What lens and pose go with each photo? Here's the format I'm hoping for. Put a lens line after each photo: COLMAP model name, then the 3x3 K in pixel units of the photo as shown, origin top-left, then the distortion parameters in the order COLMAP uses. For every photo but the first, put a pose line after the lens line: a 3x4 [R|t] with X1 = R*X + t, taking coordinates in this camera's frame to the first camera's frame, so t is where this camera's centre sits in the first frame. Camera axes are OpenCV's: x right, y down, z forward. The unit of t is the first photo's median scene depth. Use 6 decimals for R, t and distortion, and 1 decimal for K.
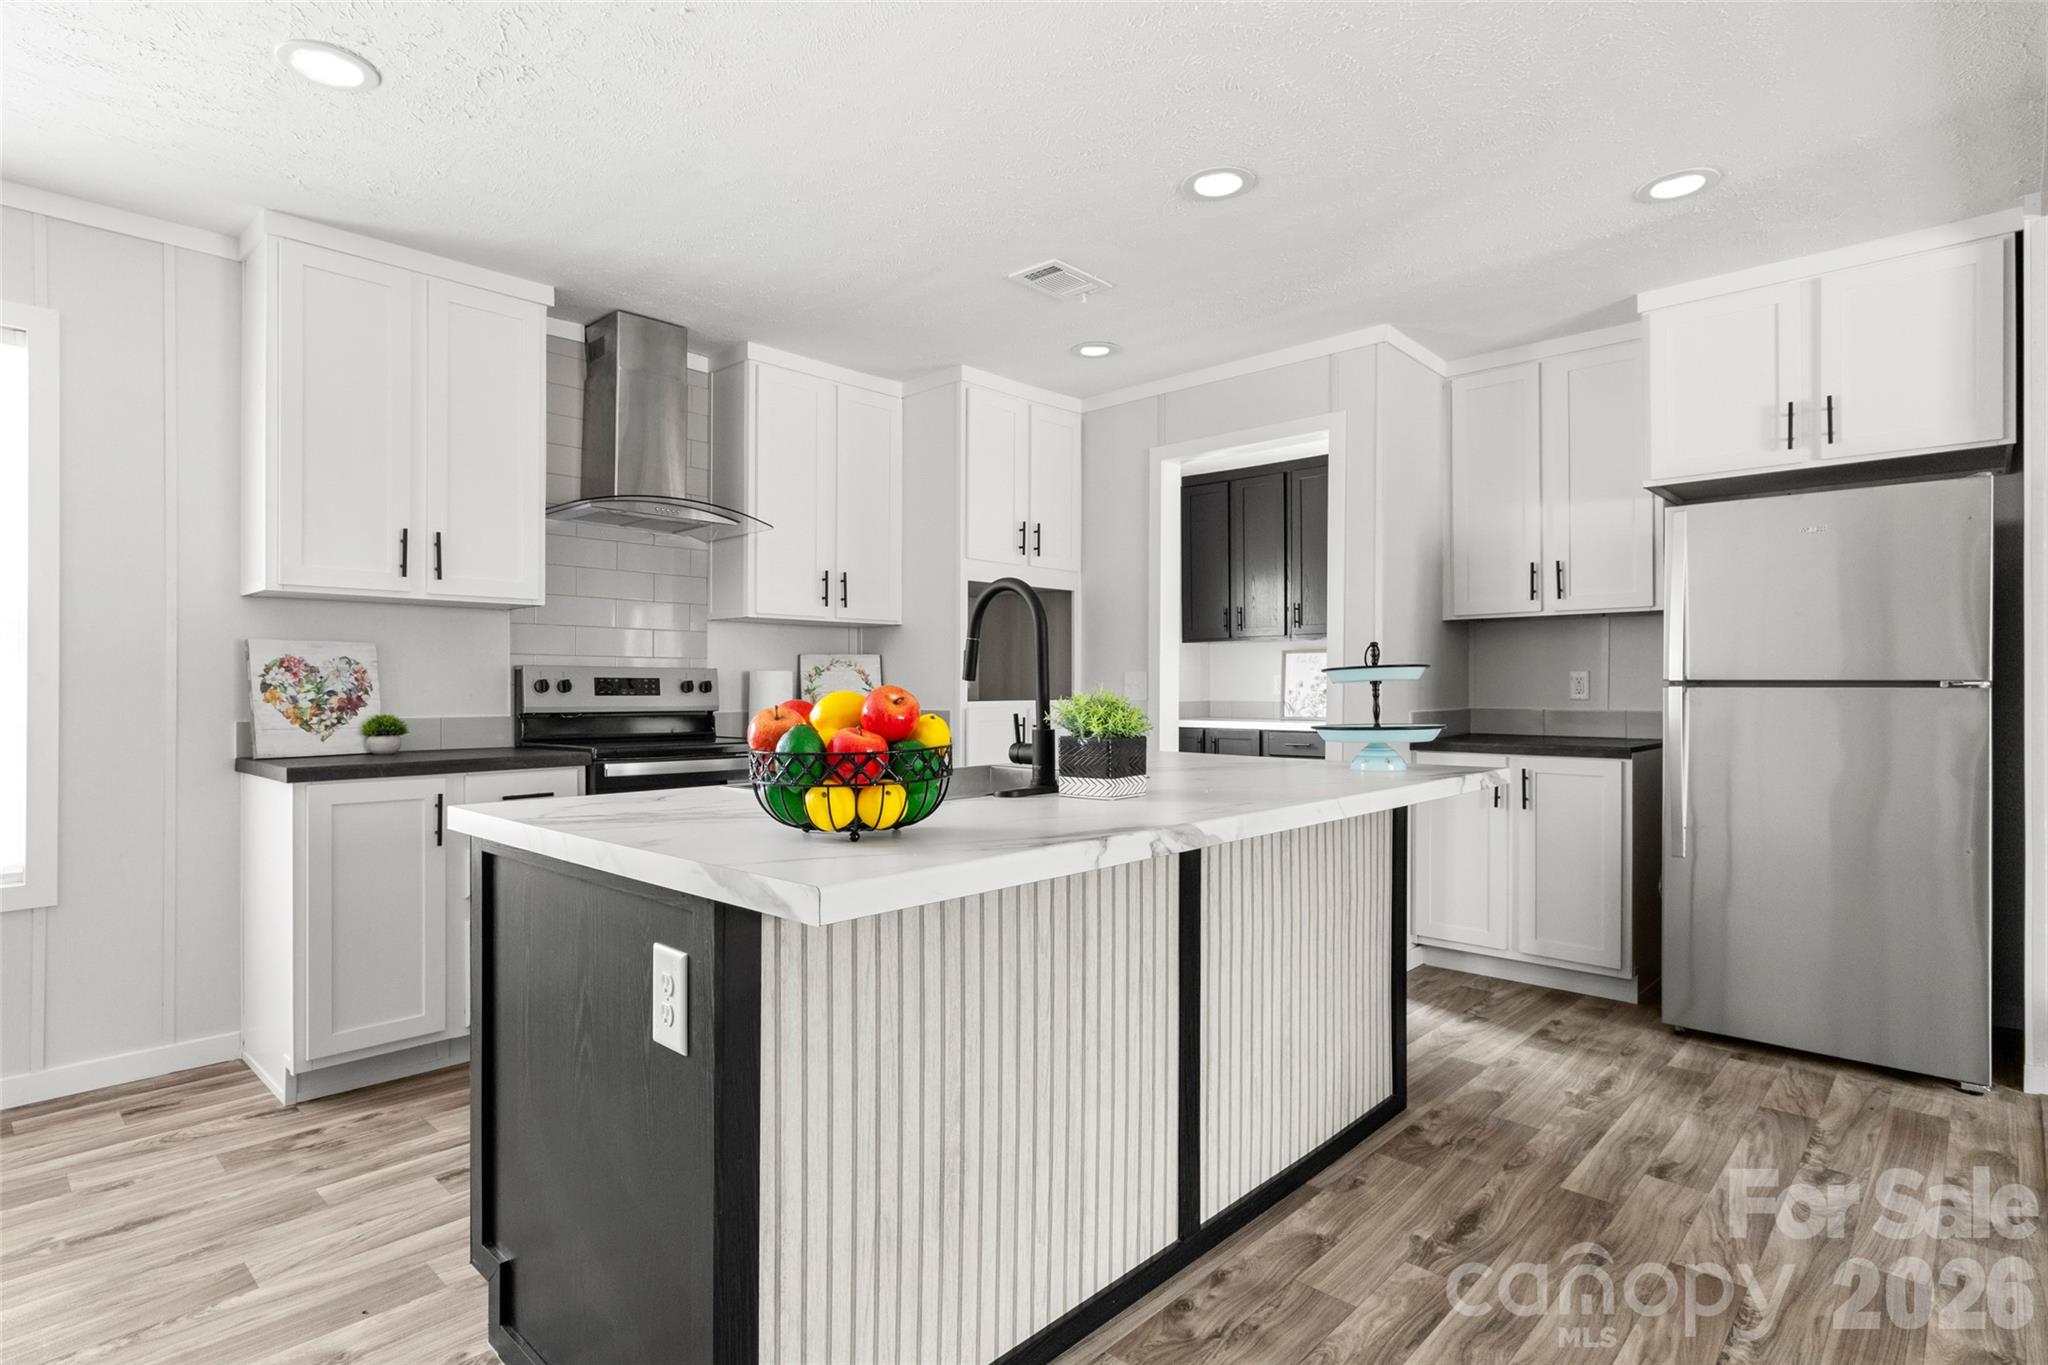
lens RADIAL K [[1035.7, 0, 1047.2], [0, 1035.7, 682.3], [0, 0, 1]] dist [-0.021407, 0.001134]
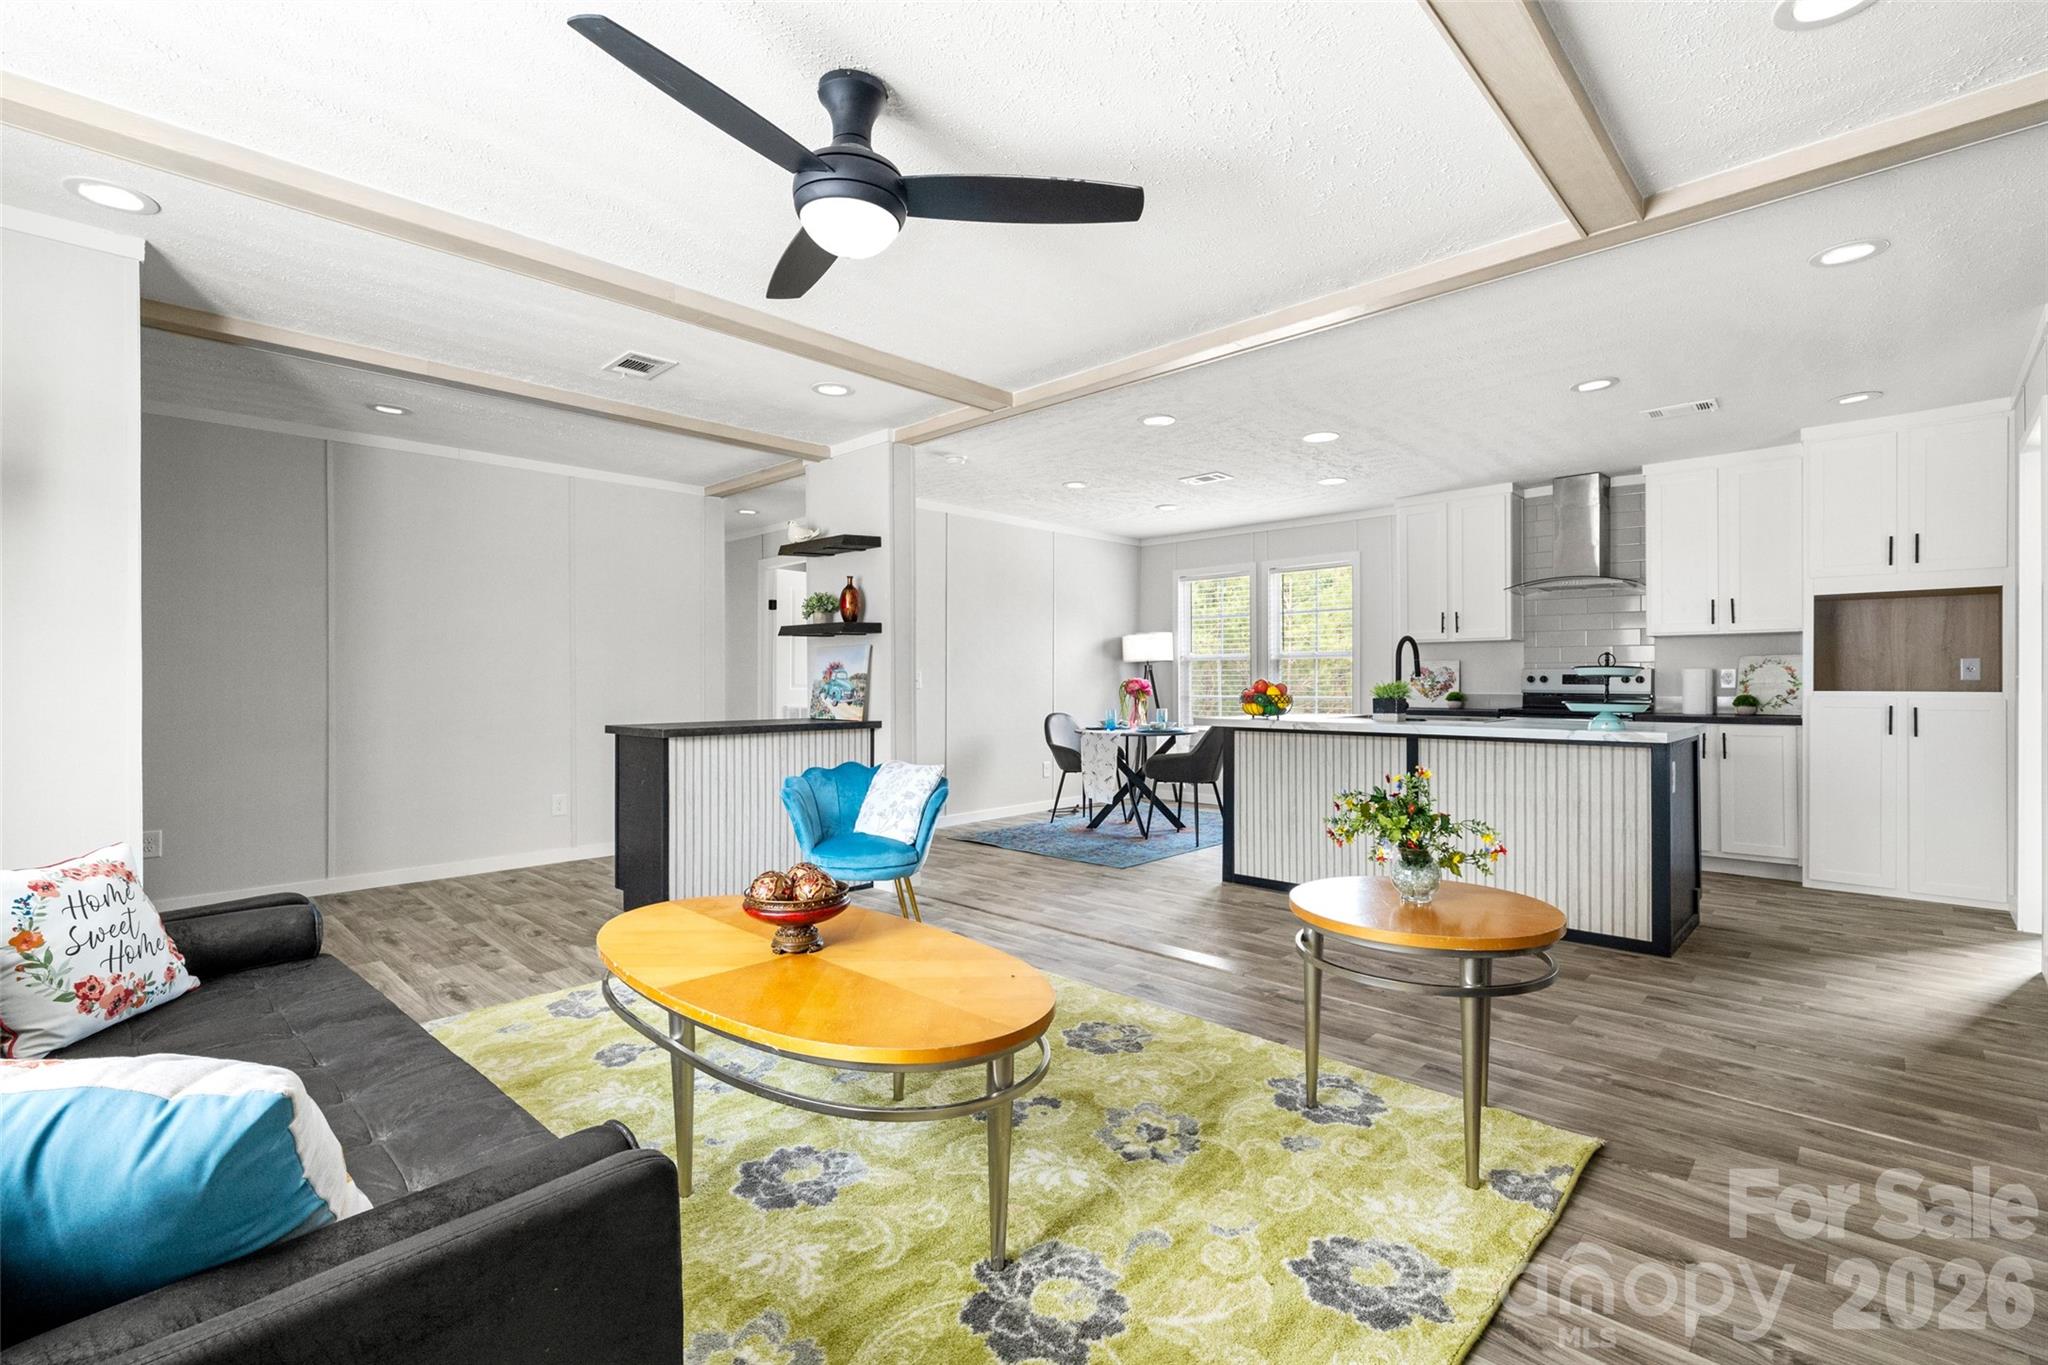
lens RADIAL K [[892.7, 0, 1052.9], [0, 892.7, 723.9], [0, 0, 1]] dist [-0.001422, 0.025040]
pose [[0.005940, 0.047741, -0.998842, 1.394754], [0.003347, 0.998853, 0.047761, 0.004616], [0.999977, -0.003627, 0.005774, 0.073245]]
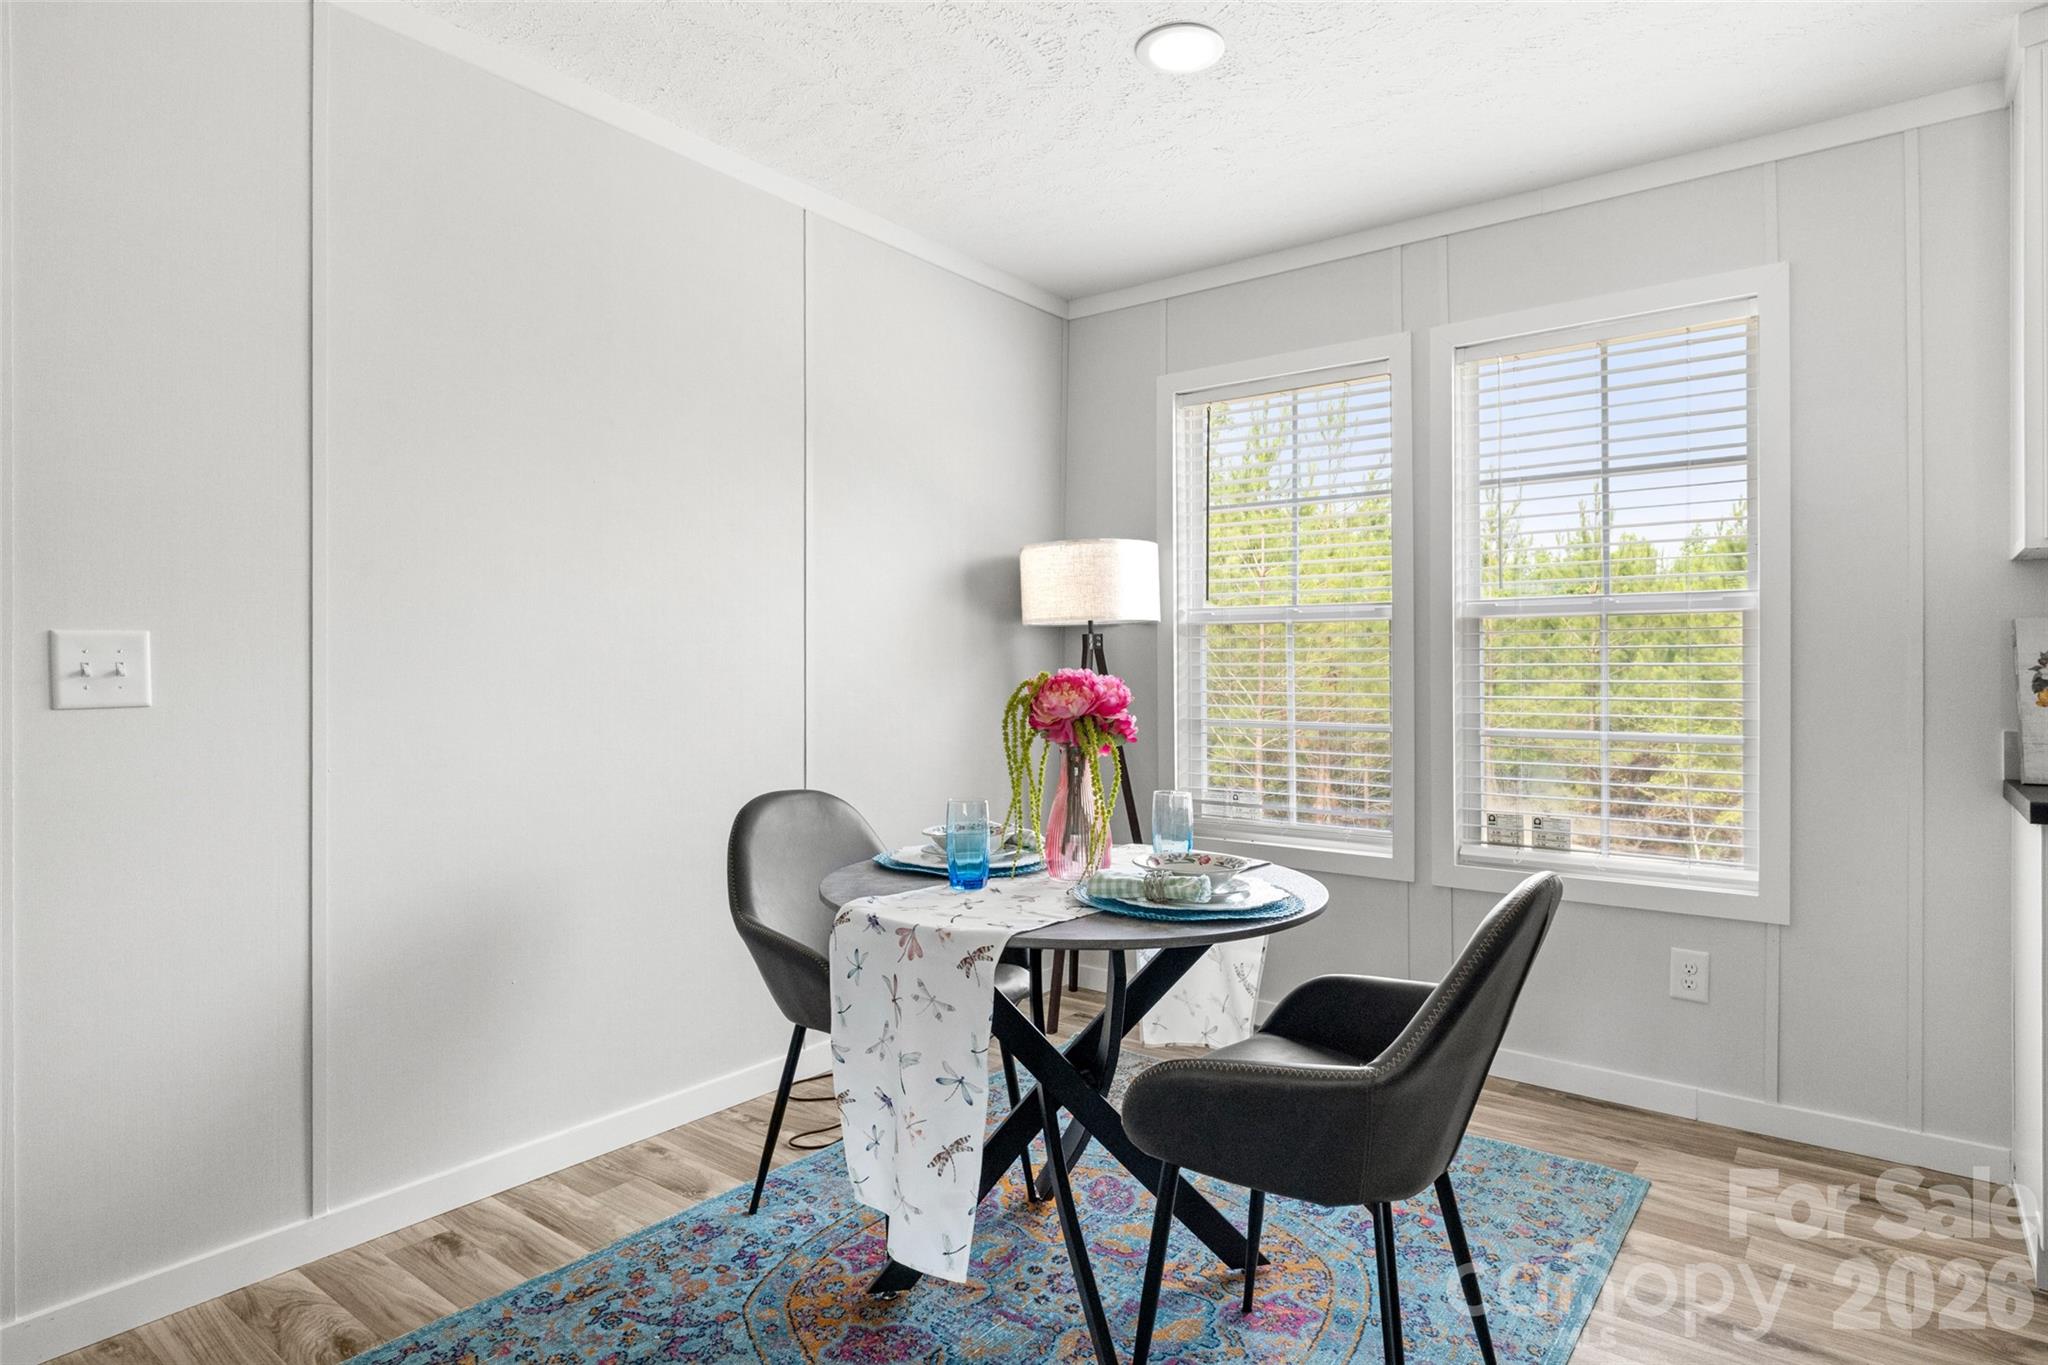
lens RADIAL K [[1145.4, 0, 1027.0], [0, 1145.4, 671.0], [0, 0, 1]] dist [0.014414, -0.000194]
pose [[0.088121, -0.001071, -0.996109, -0.015389], [-0.004952, 0.999987, -0.001513, -0.000062], [0.996097, 0.005066, 0.088115, 0.194290]]
